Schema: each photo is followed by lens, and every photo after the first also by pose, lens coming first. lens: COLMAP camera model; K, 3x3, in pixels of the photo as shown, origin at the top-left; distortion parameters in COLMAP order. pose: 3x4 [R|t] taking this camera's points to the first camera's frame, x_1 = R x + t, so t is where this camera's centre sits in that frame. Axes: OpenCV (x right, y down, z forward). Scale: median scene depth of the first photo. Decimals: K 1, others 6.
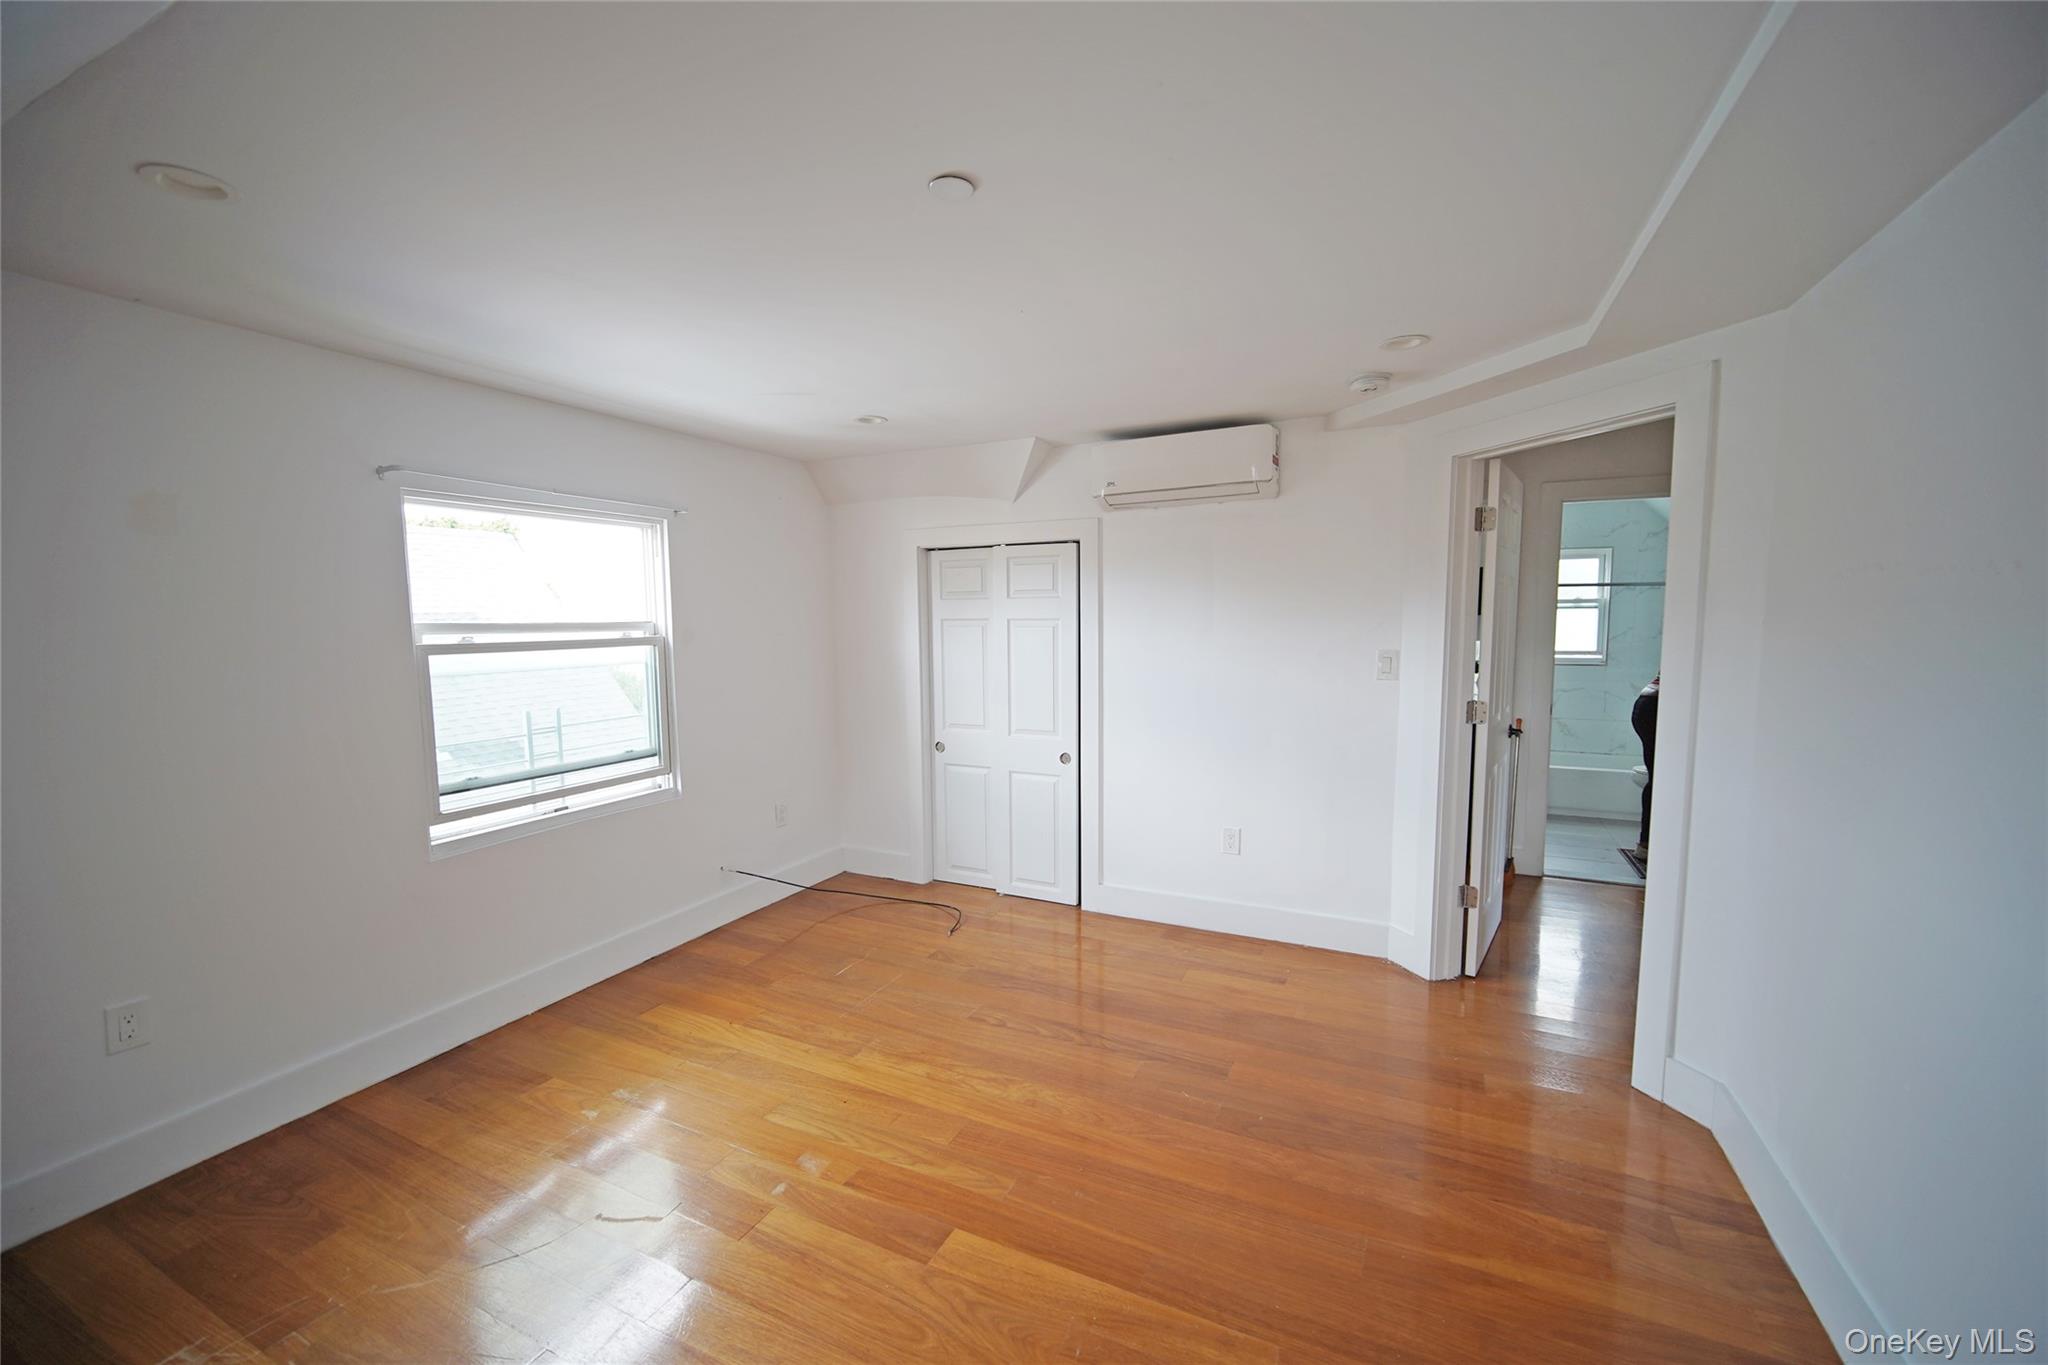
lens RADIAL K [[825.0, 0, 1024.0], [0, 825.0, 682.5], [0, 0, 1]] dist [-0.016243, 0.000064]
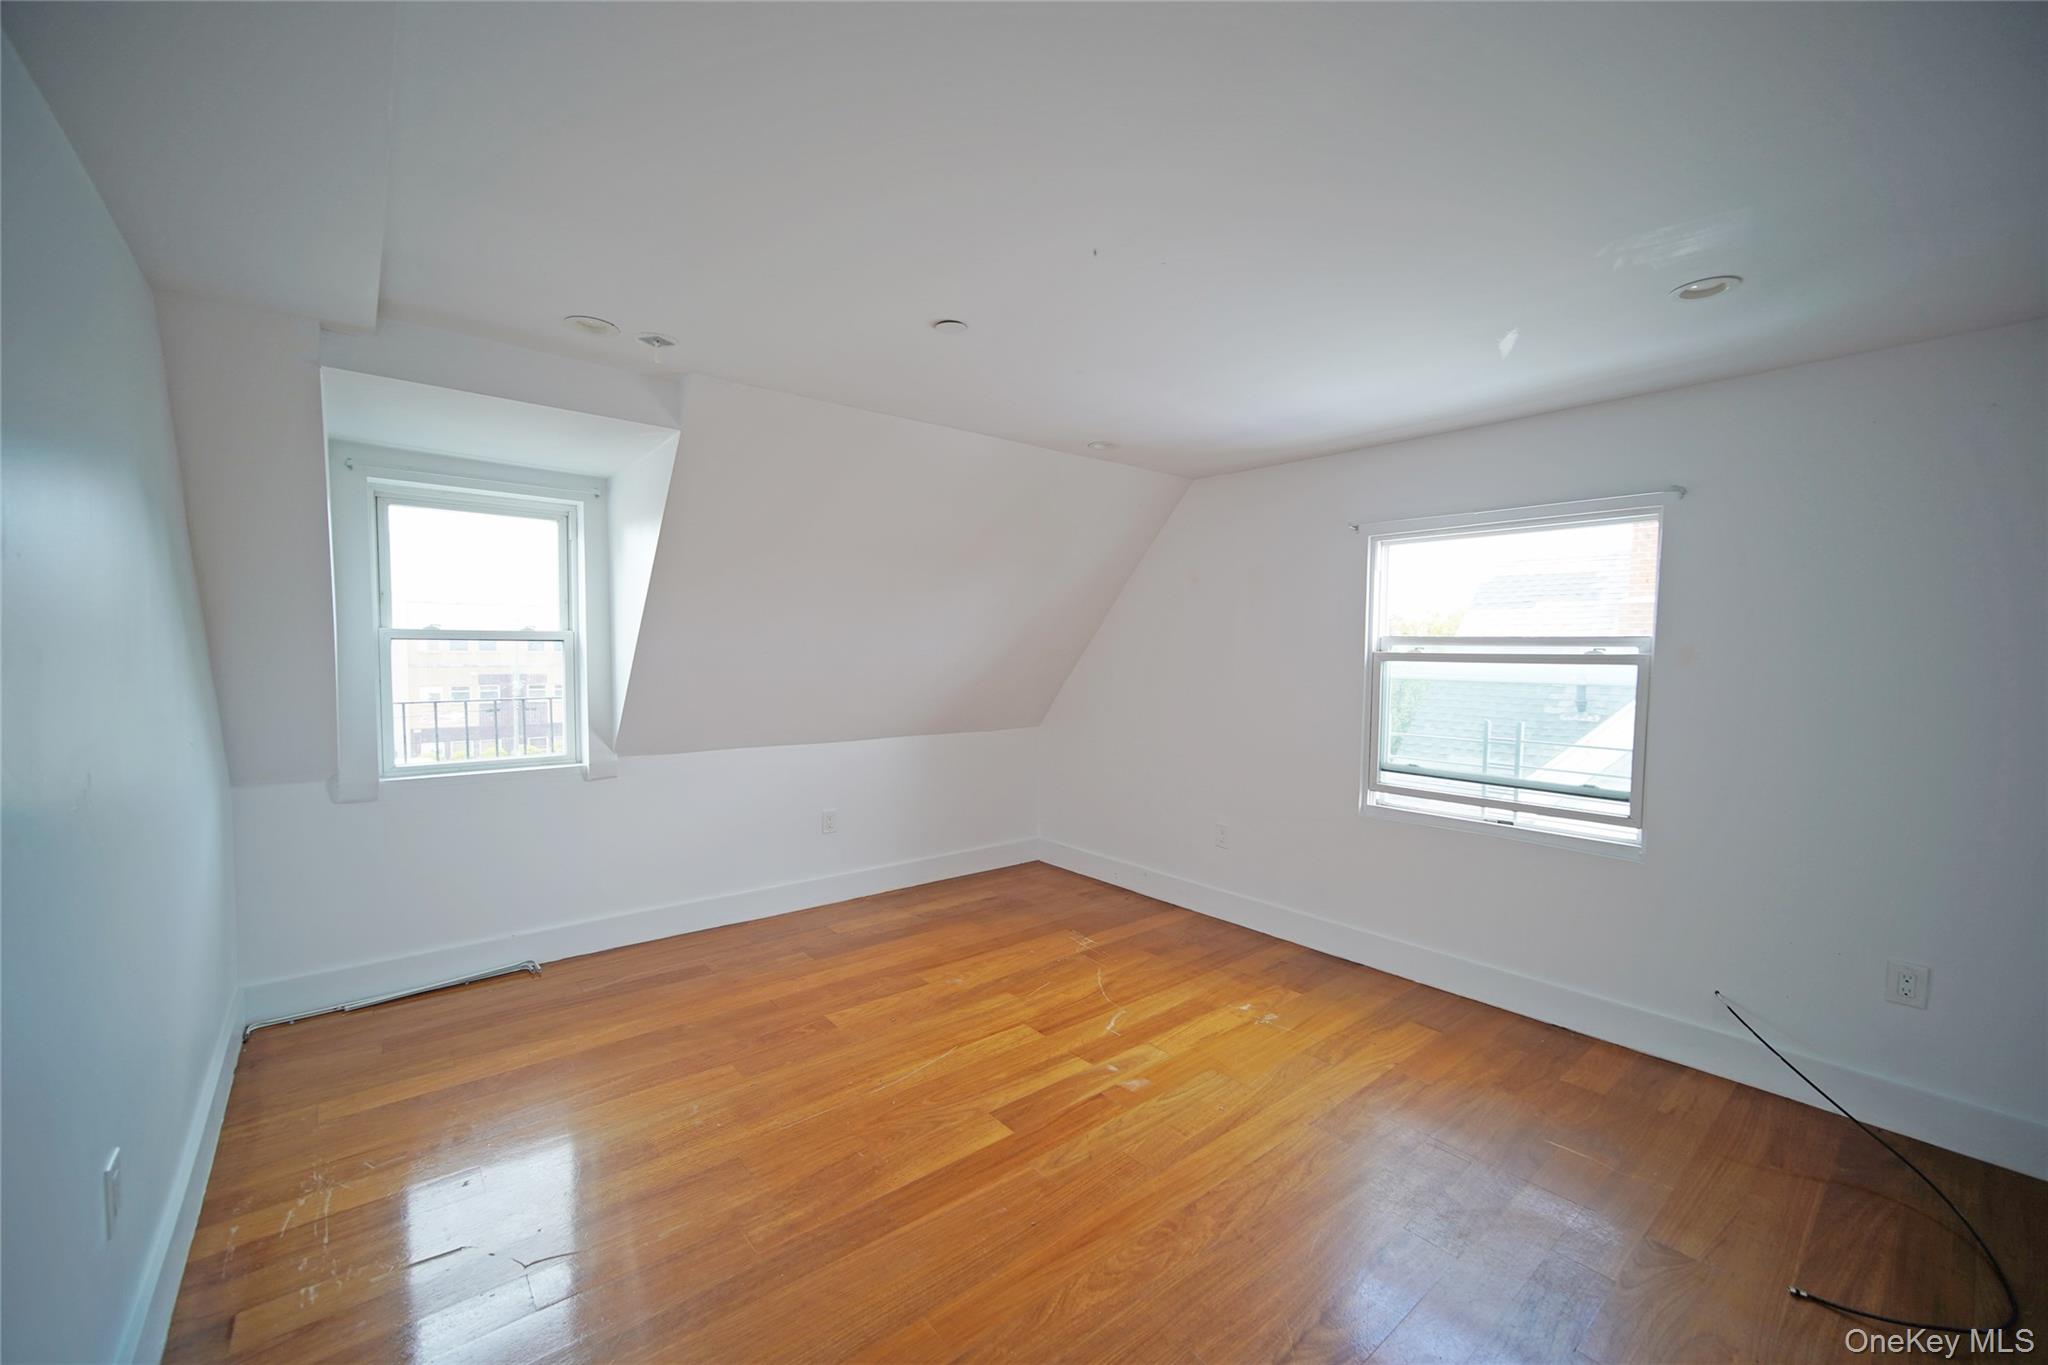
lens RADIAL K [[813.8, 0, 1024.0], [0, 813.8, 682.5], [0, 0, 1]] dist [0.091464, -0.000023]
pose [[-0.397305, 0.057766, -0.915867, 0.670523], [-0.067380, 0.993487, 0.091891, -0.077861], [0.915210, 0.098220, -0.390825, 0.946310]]
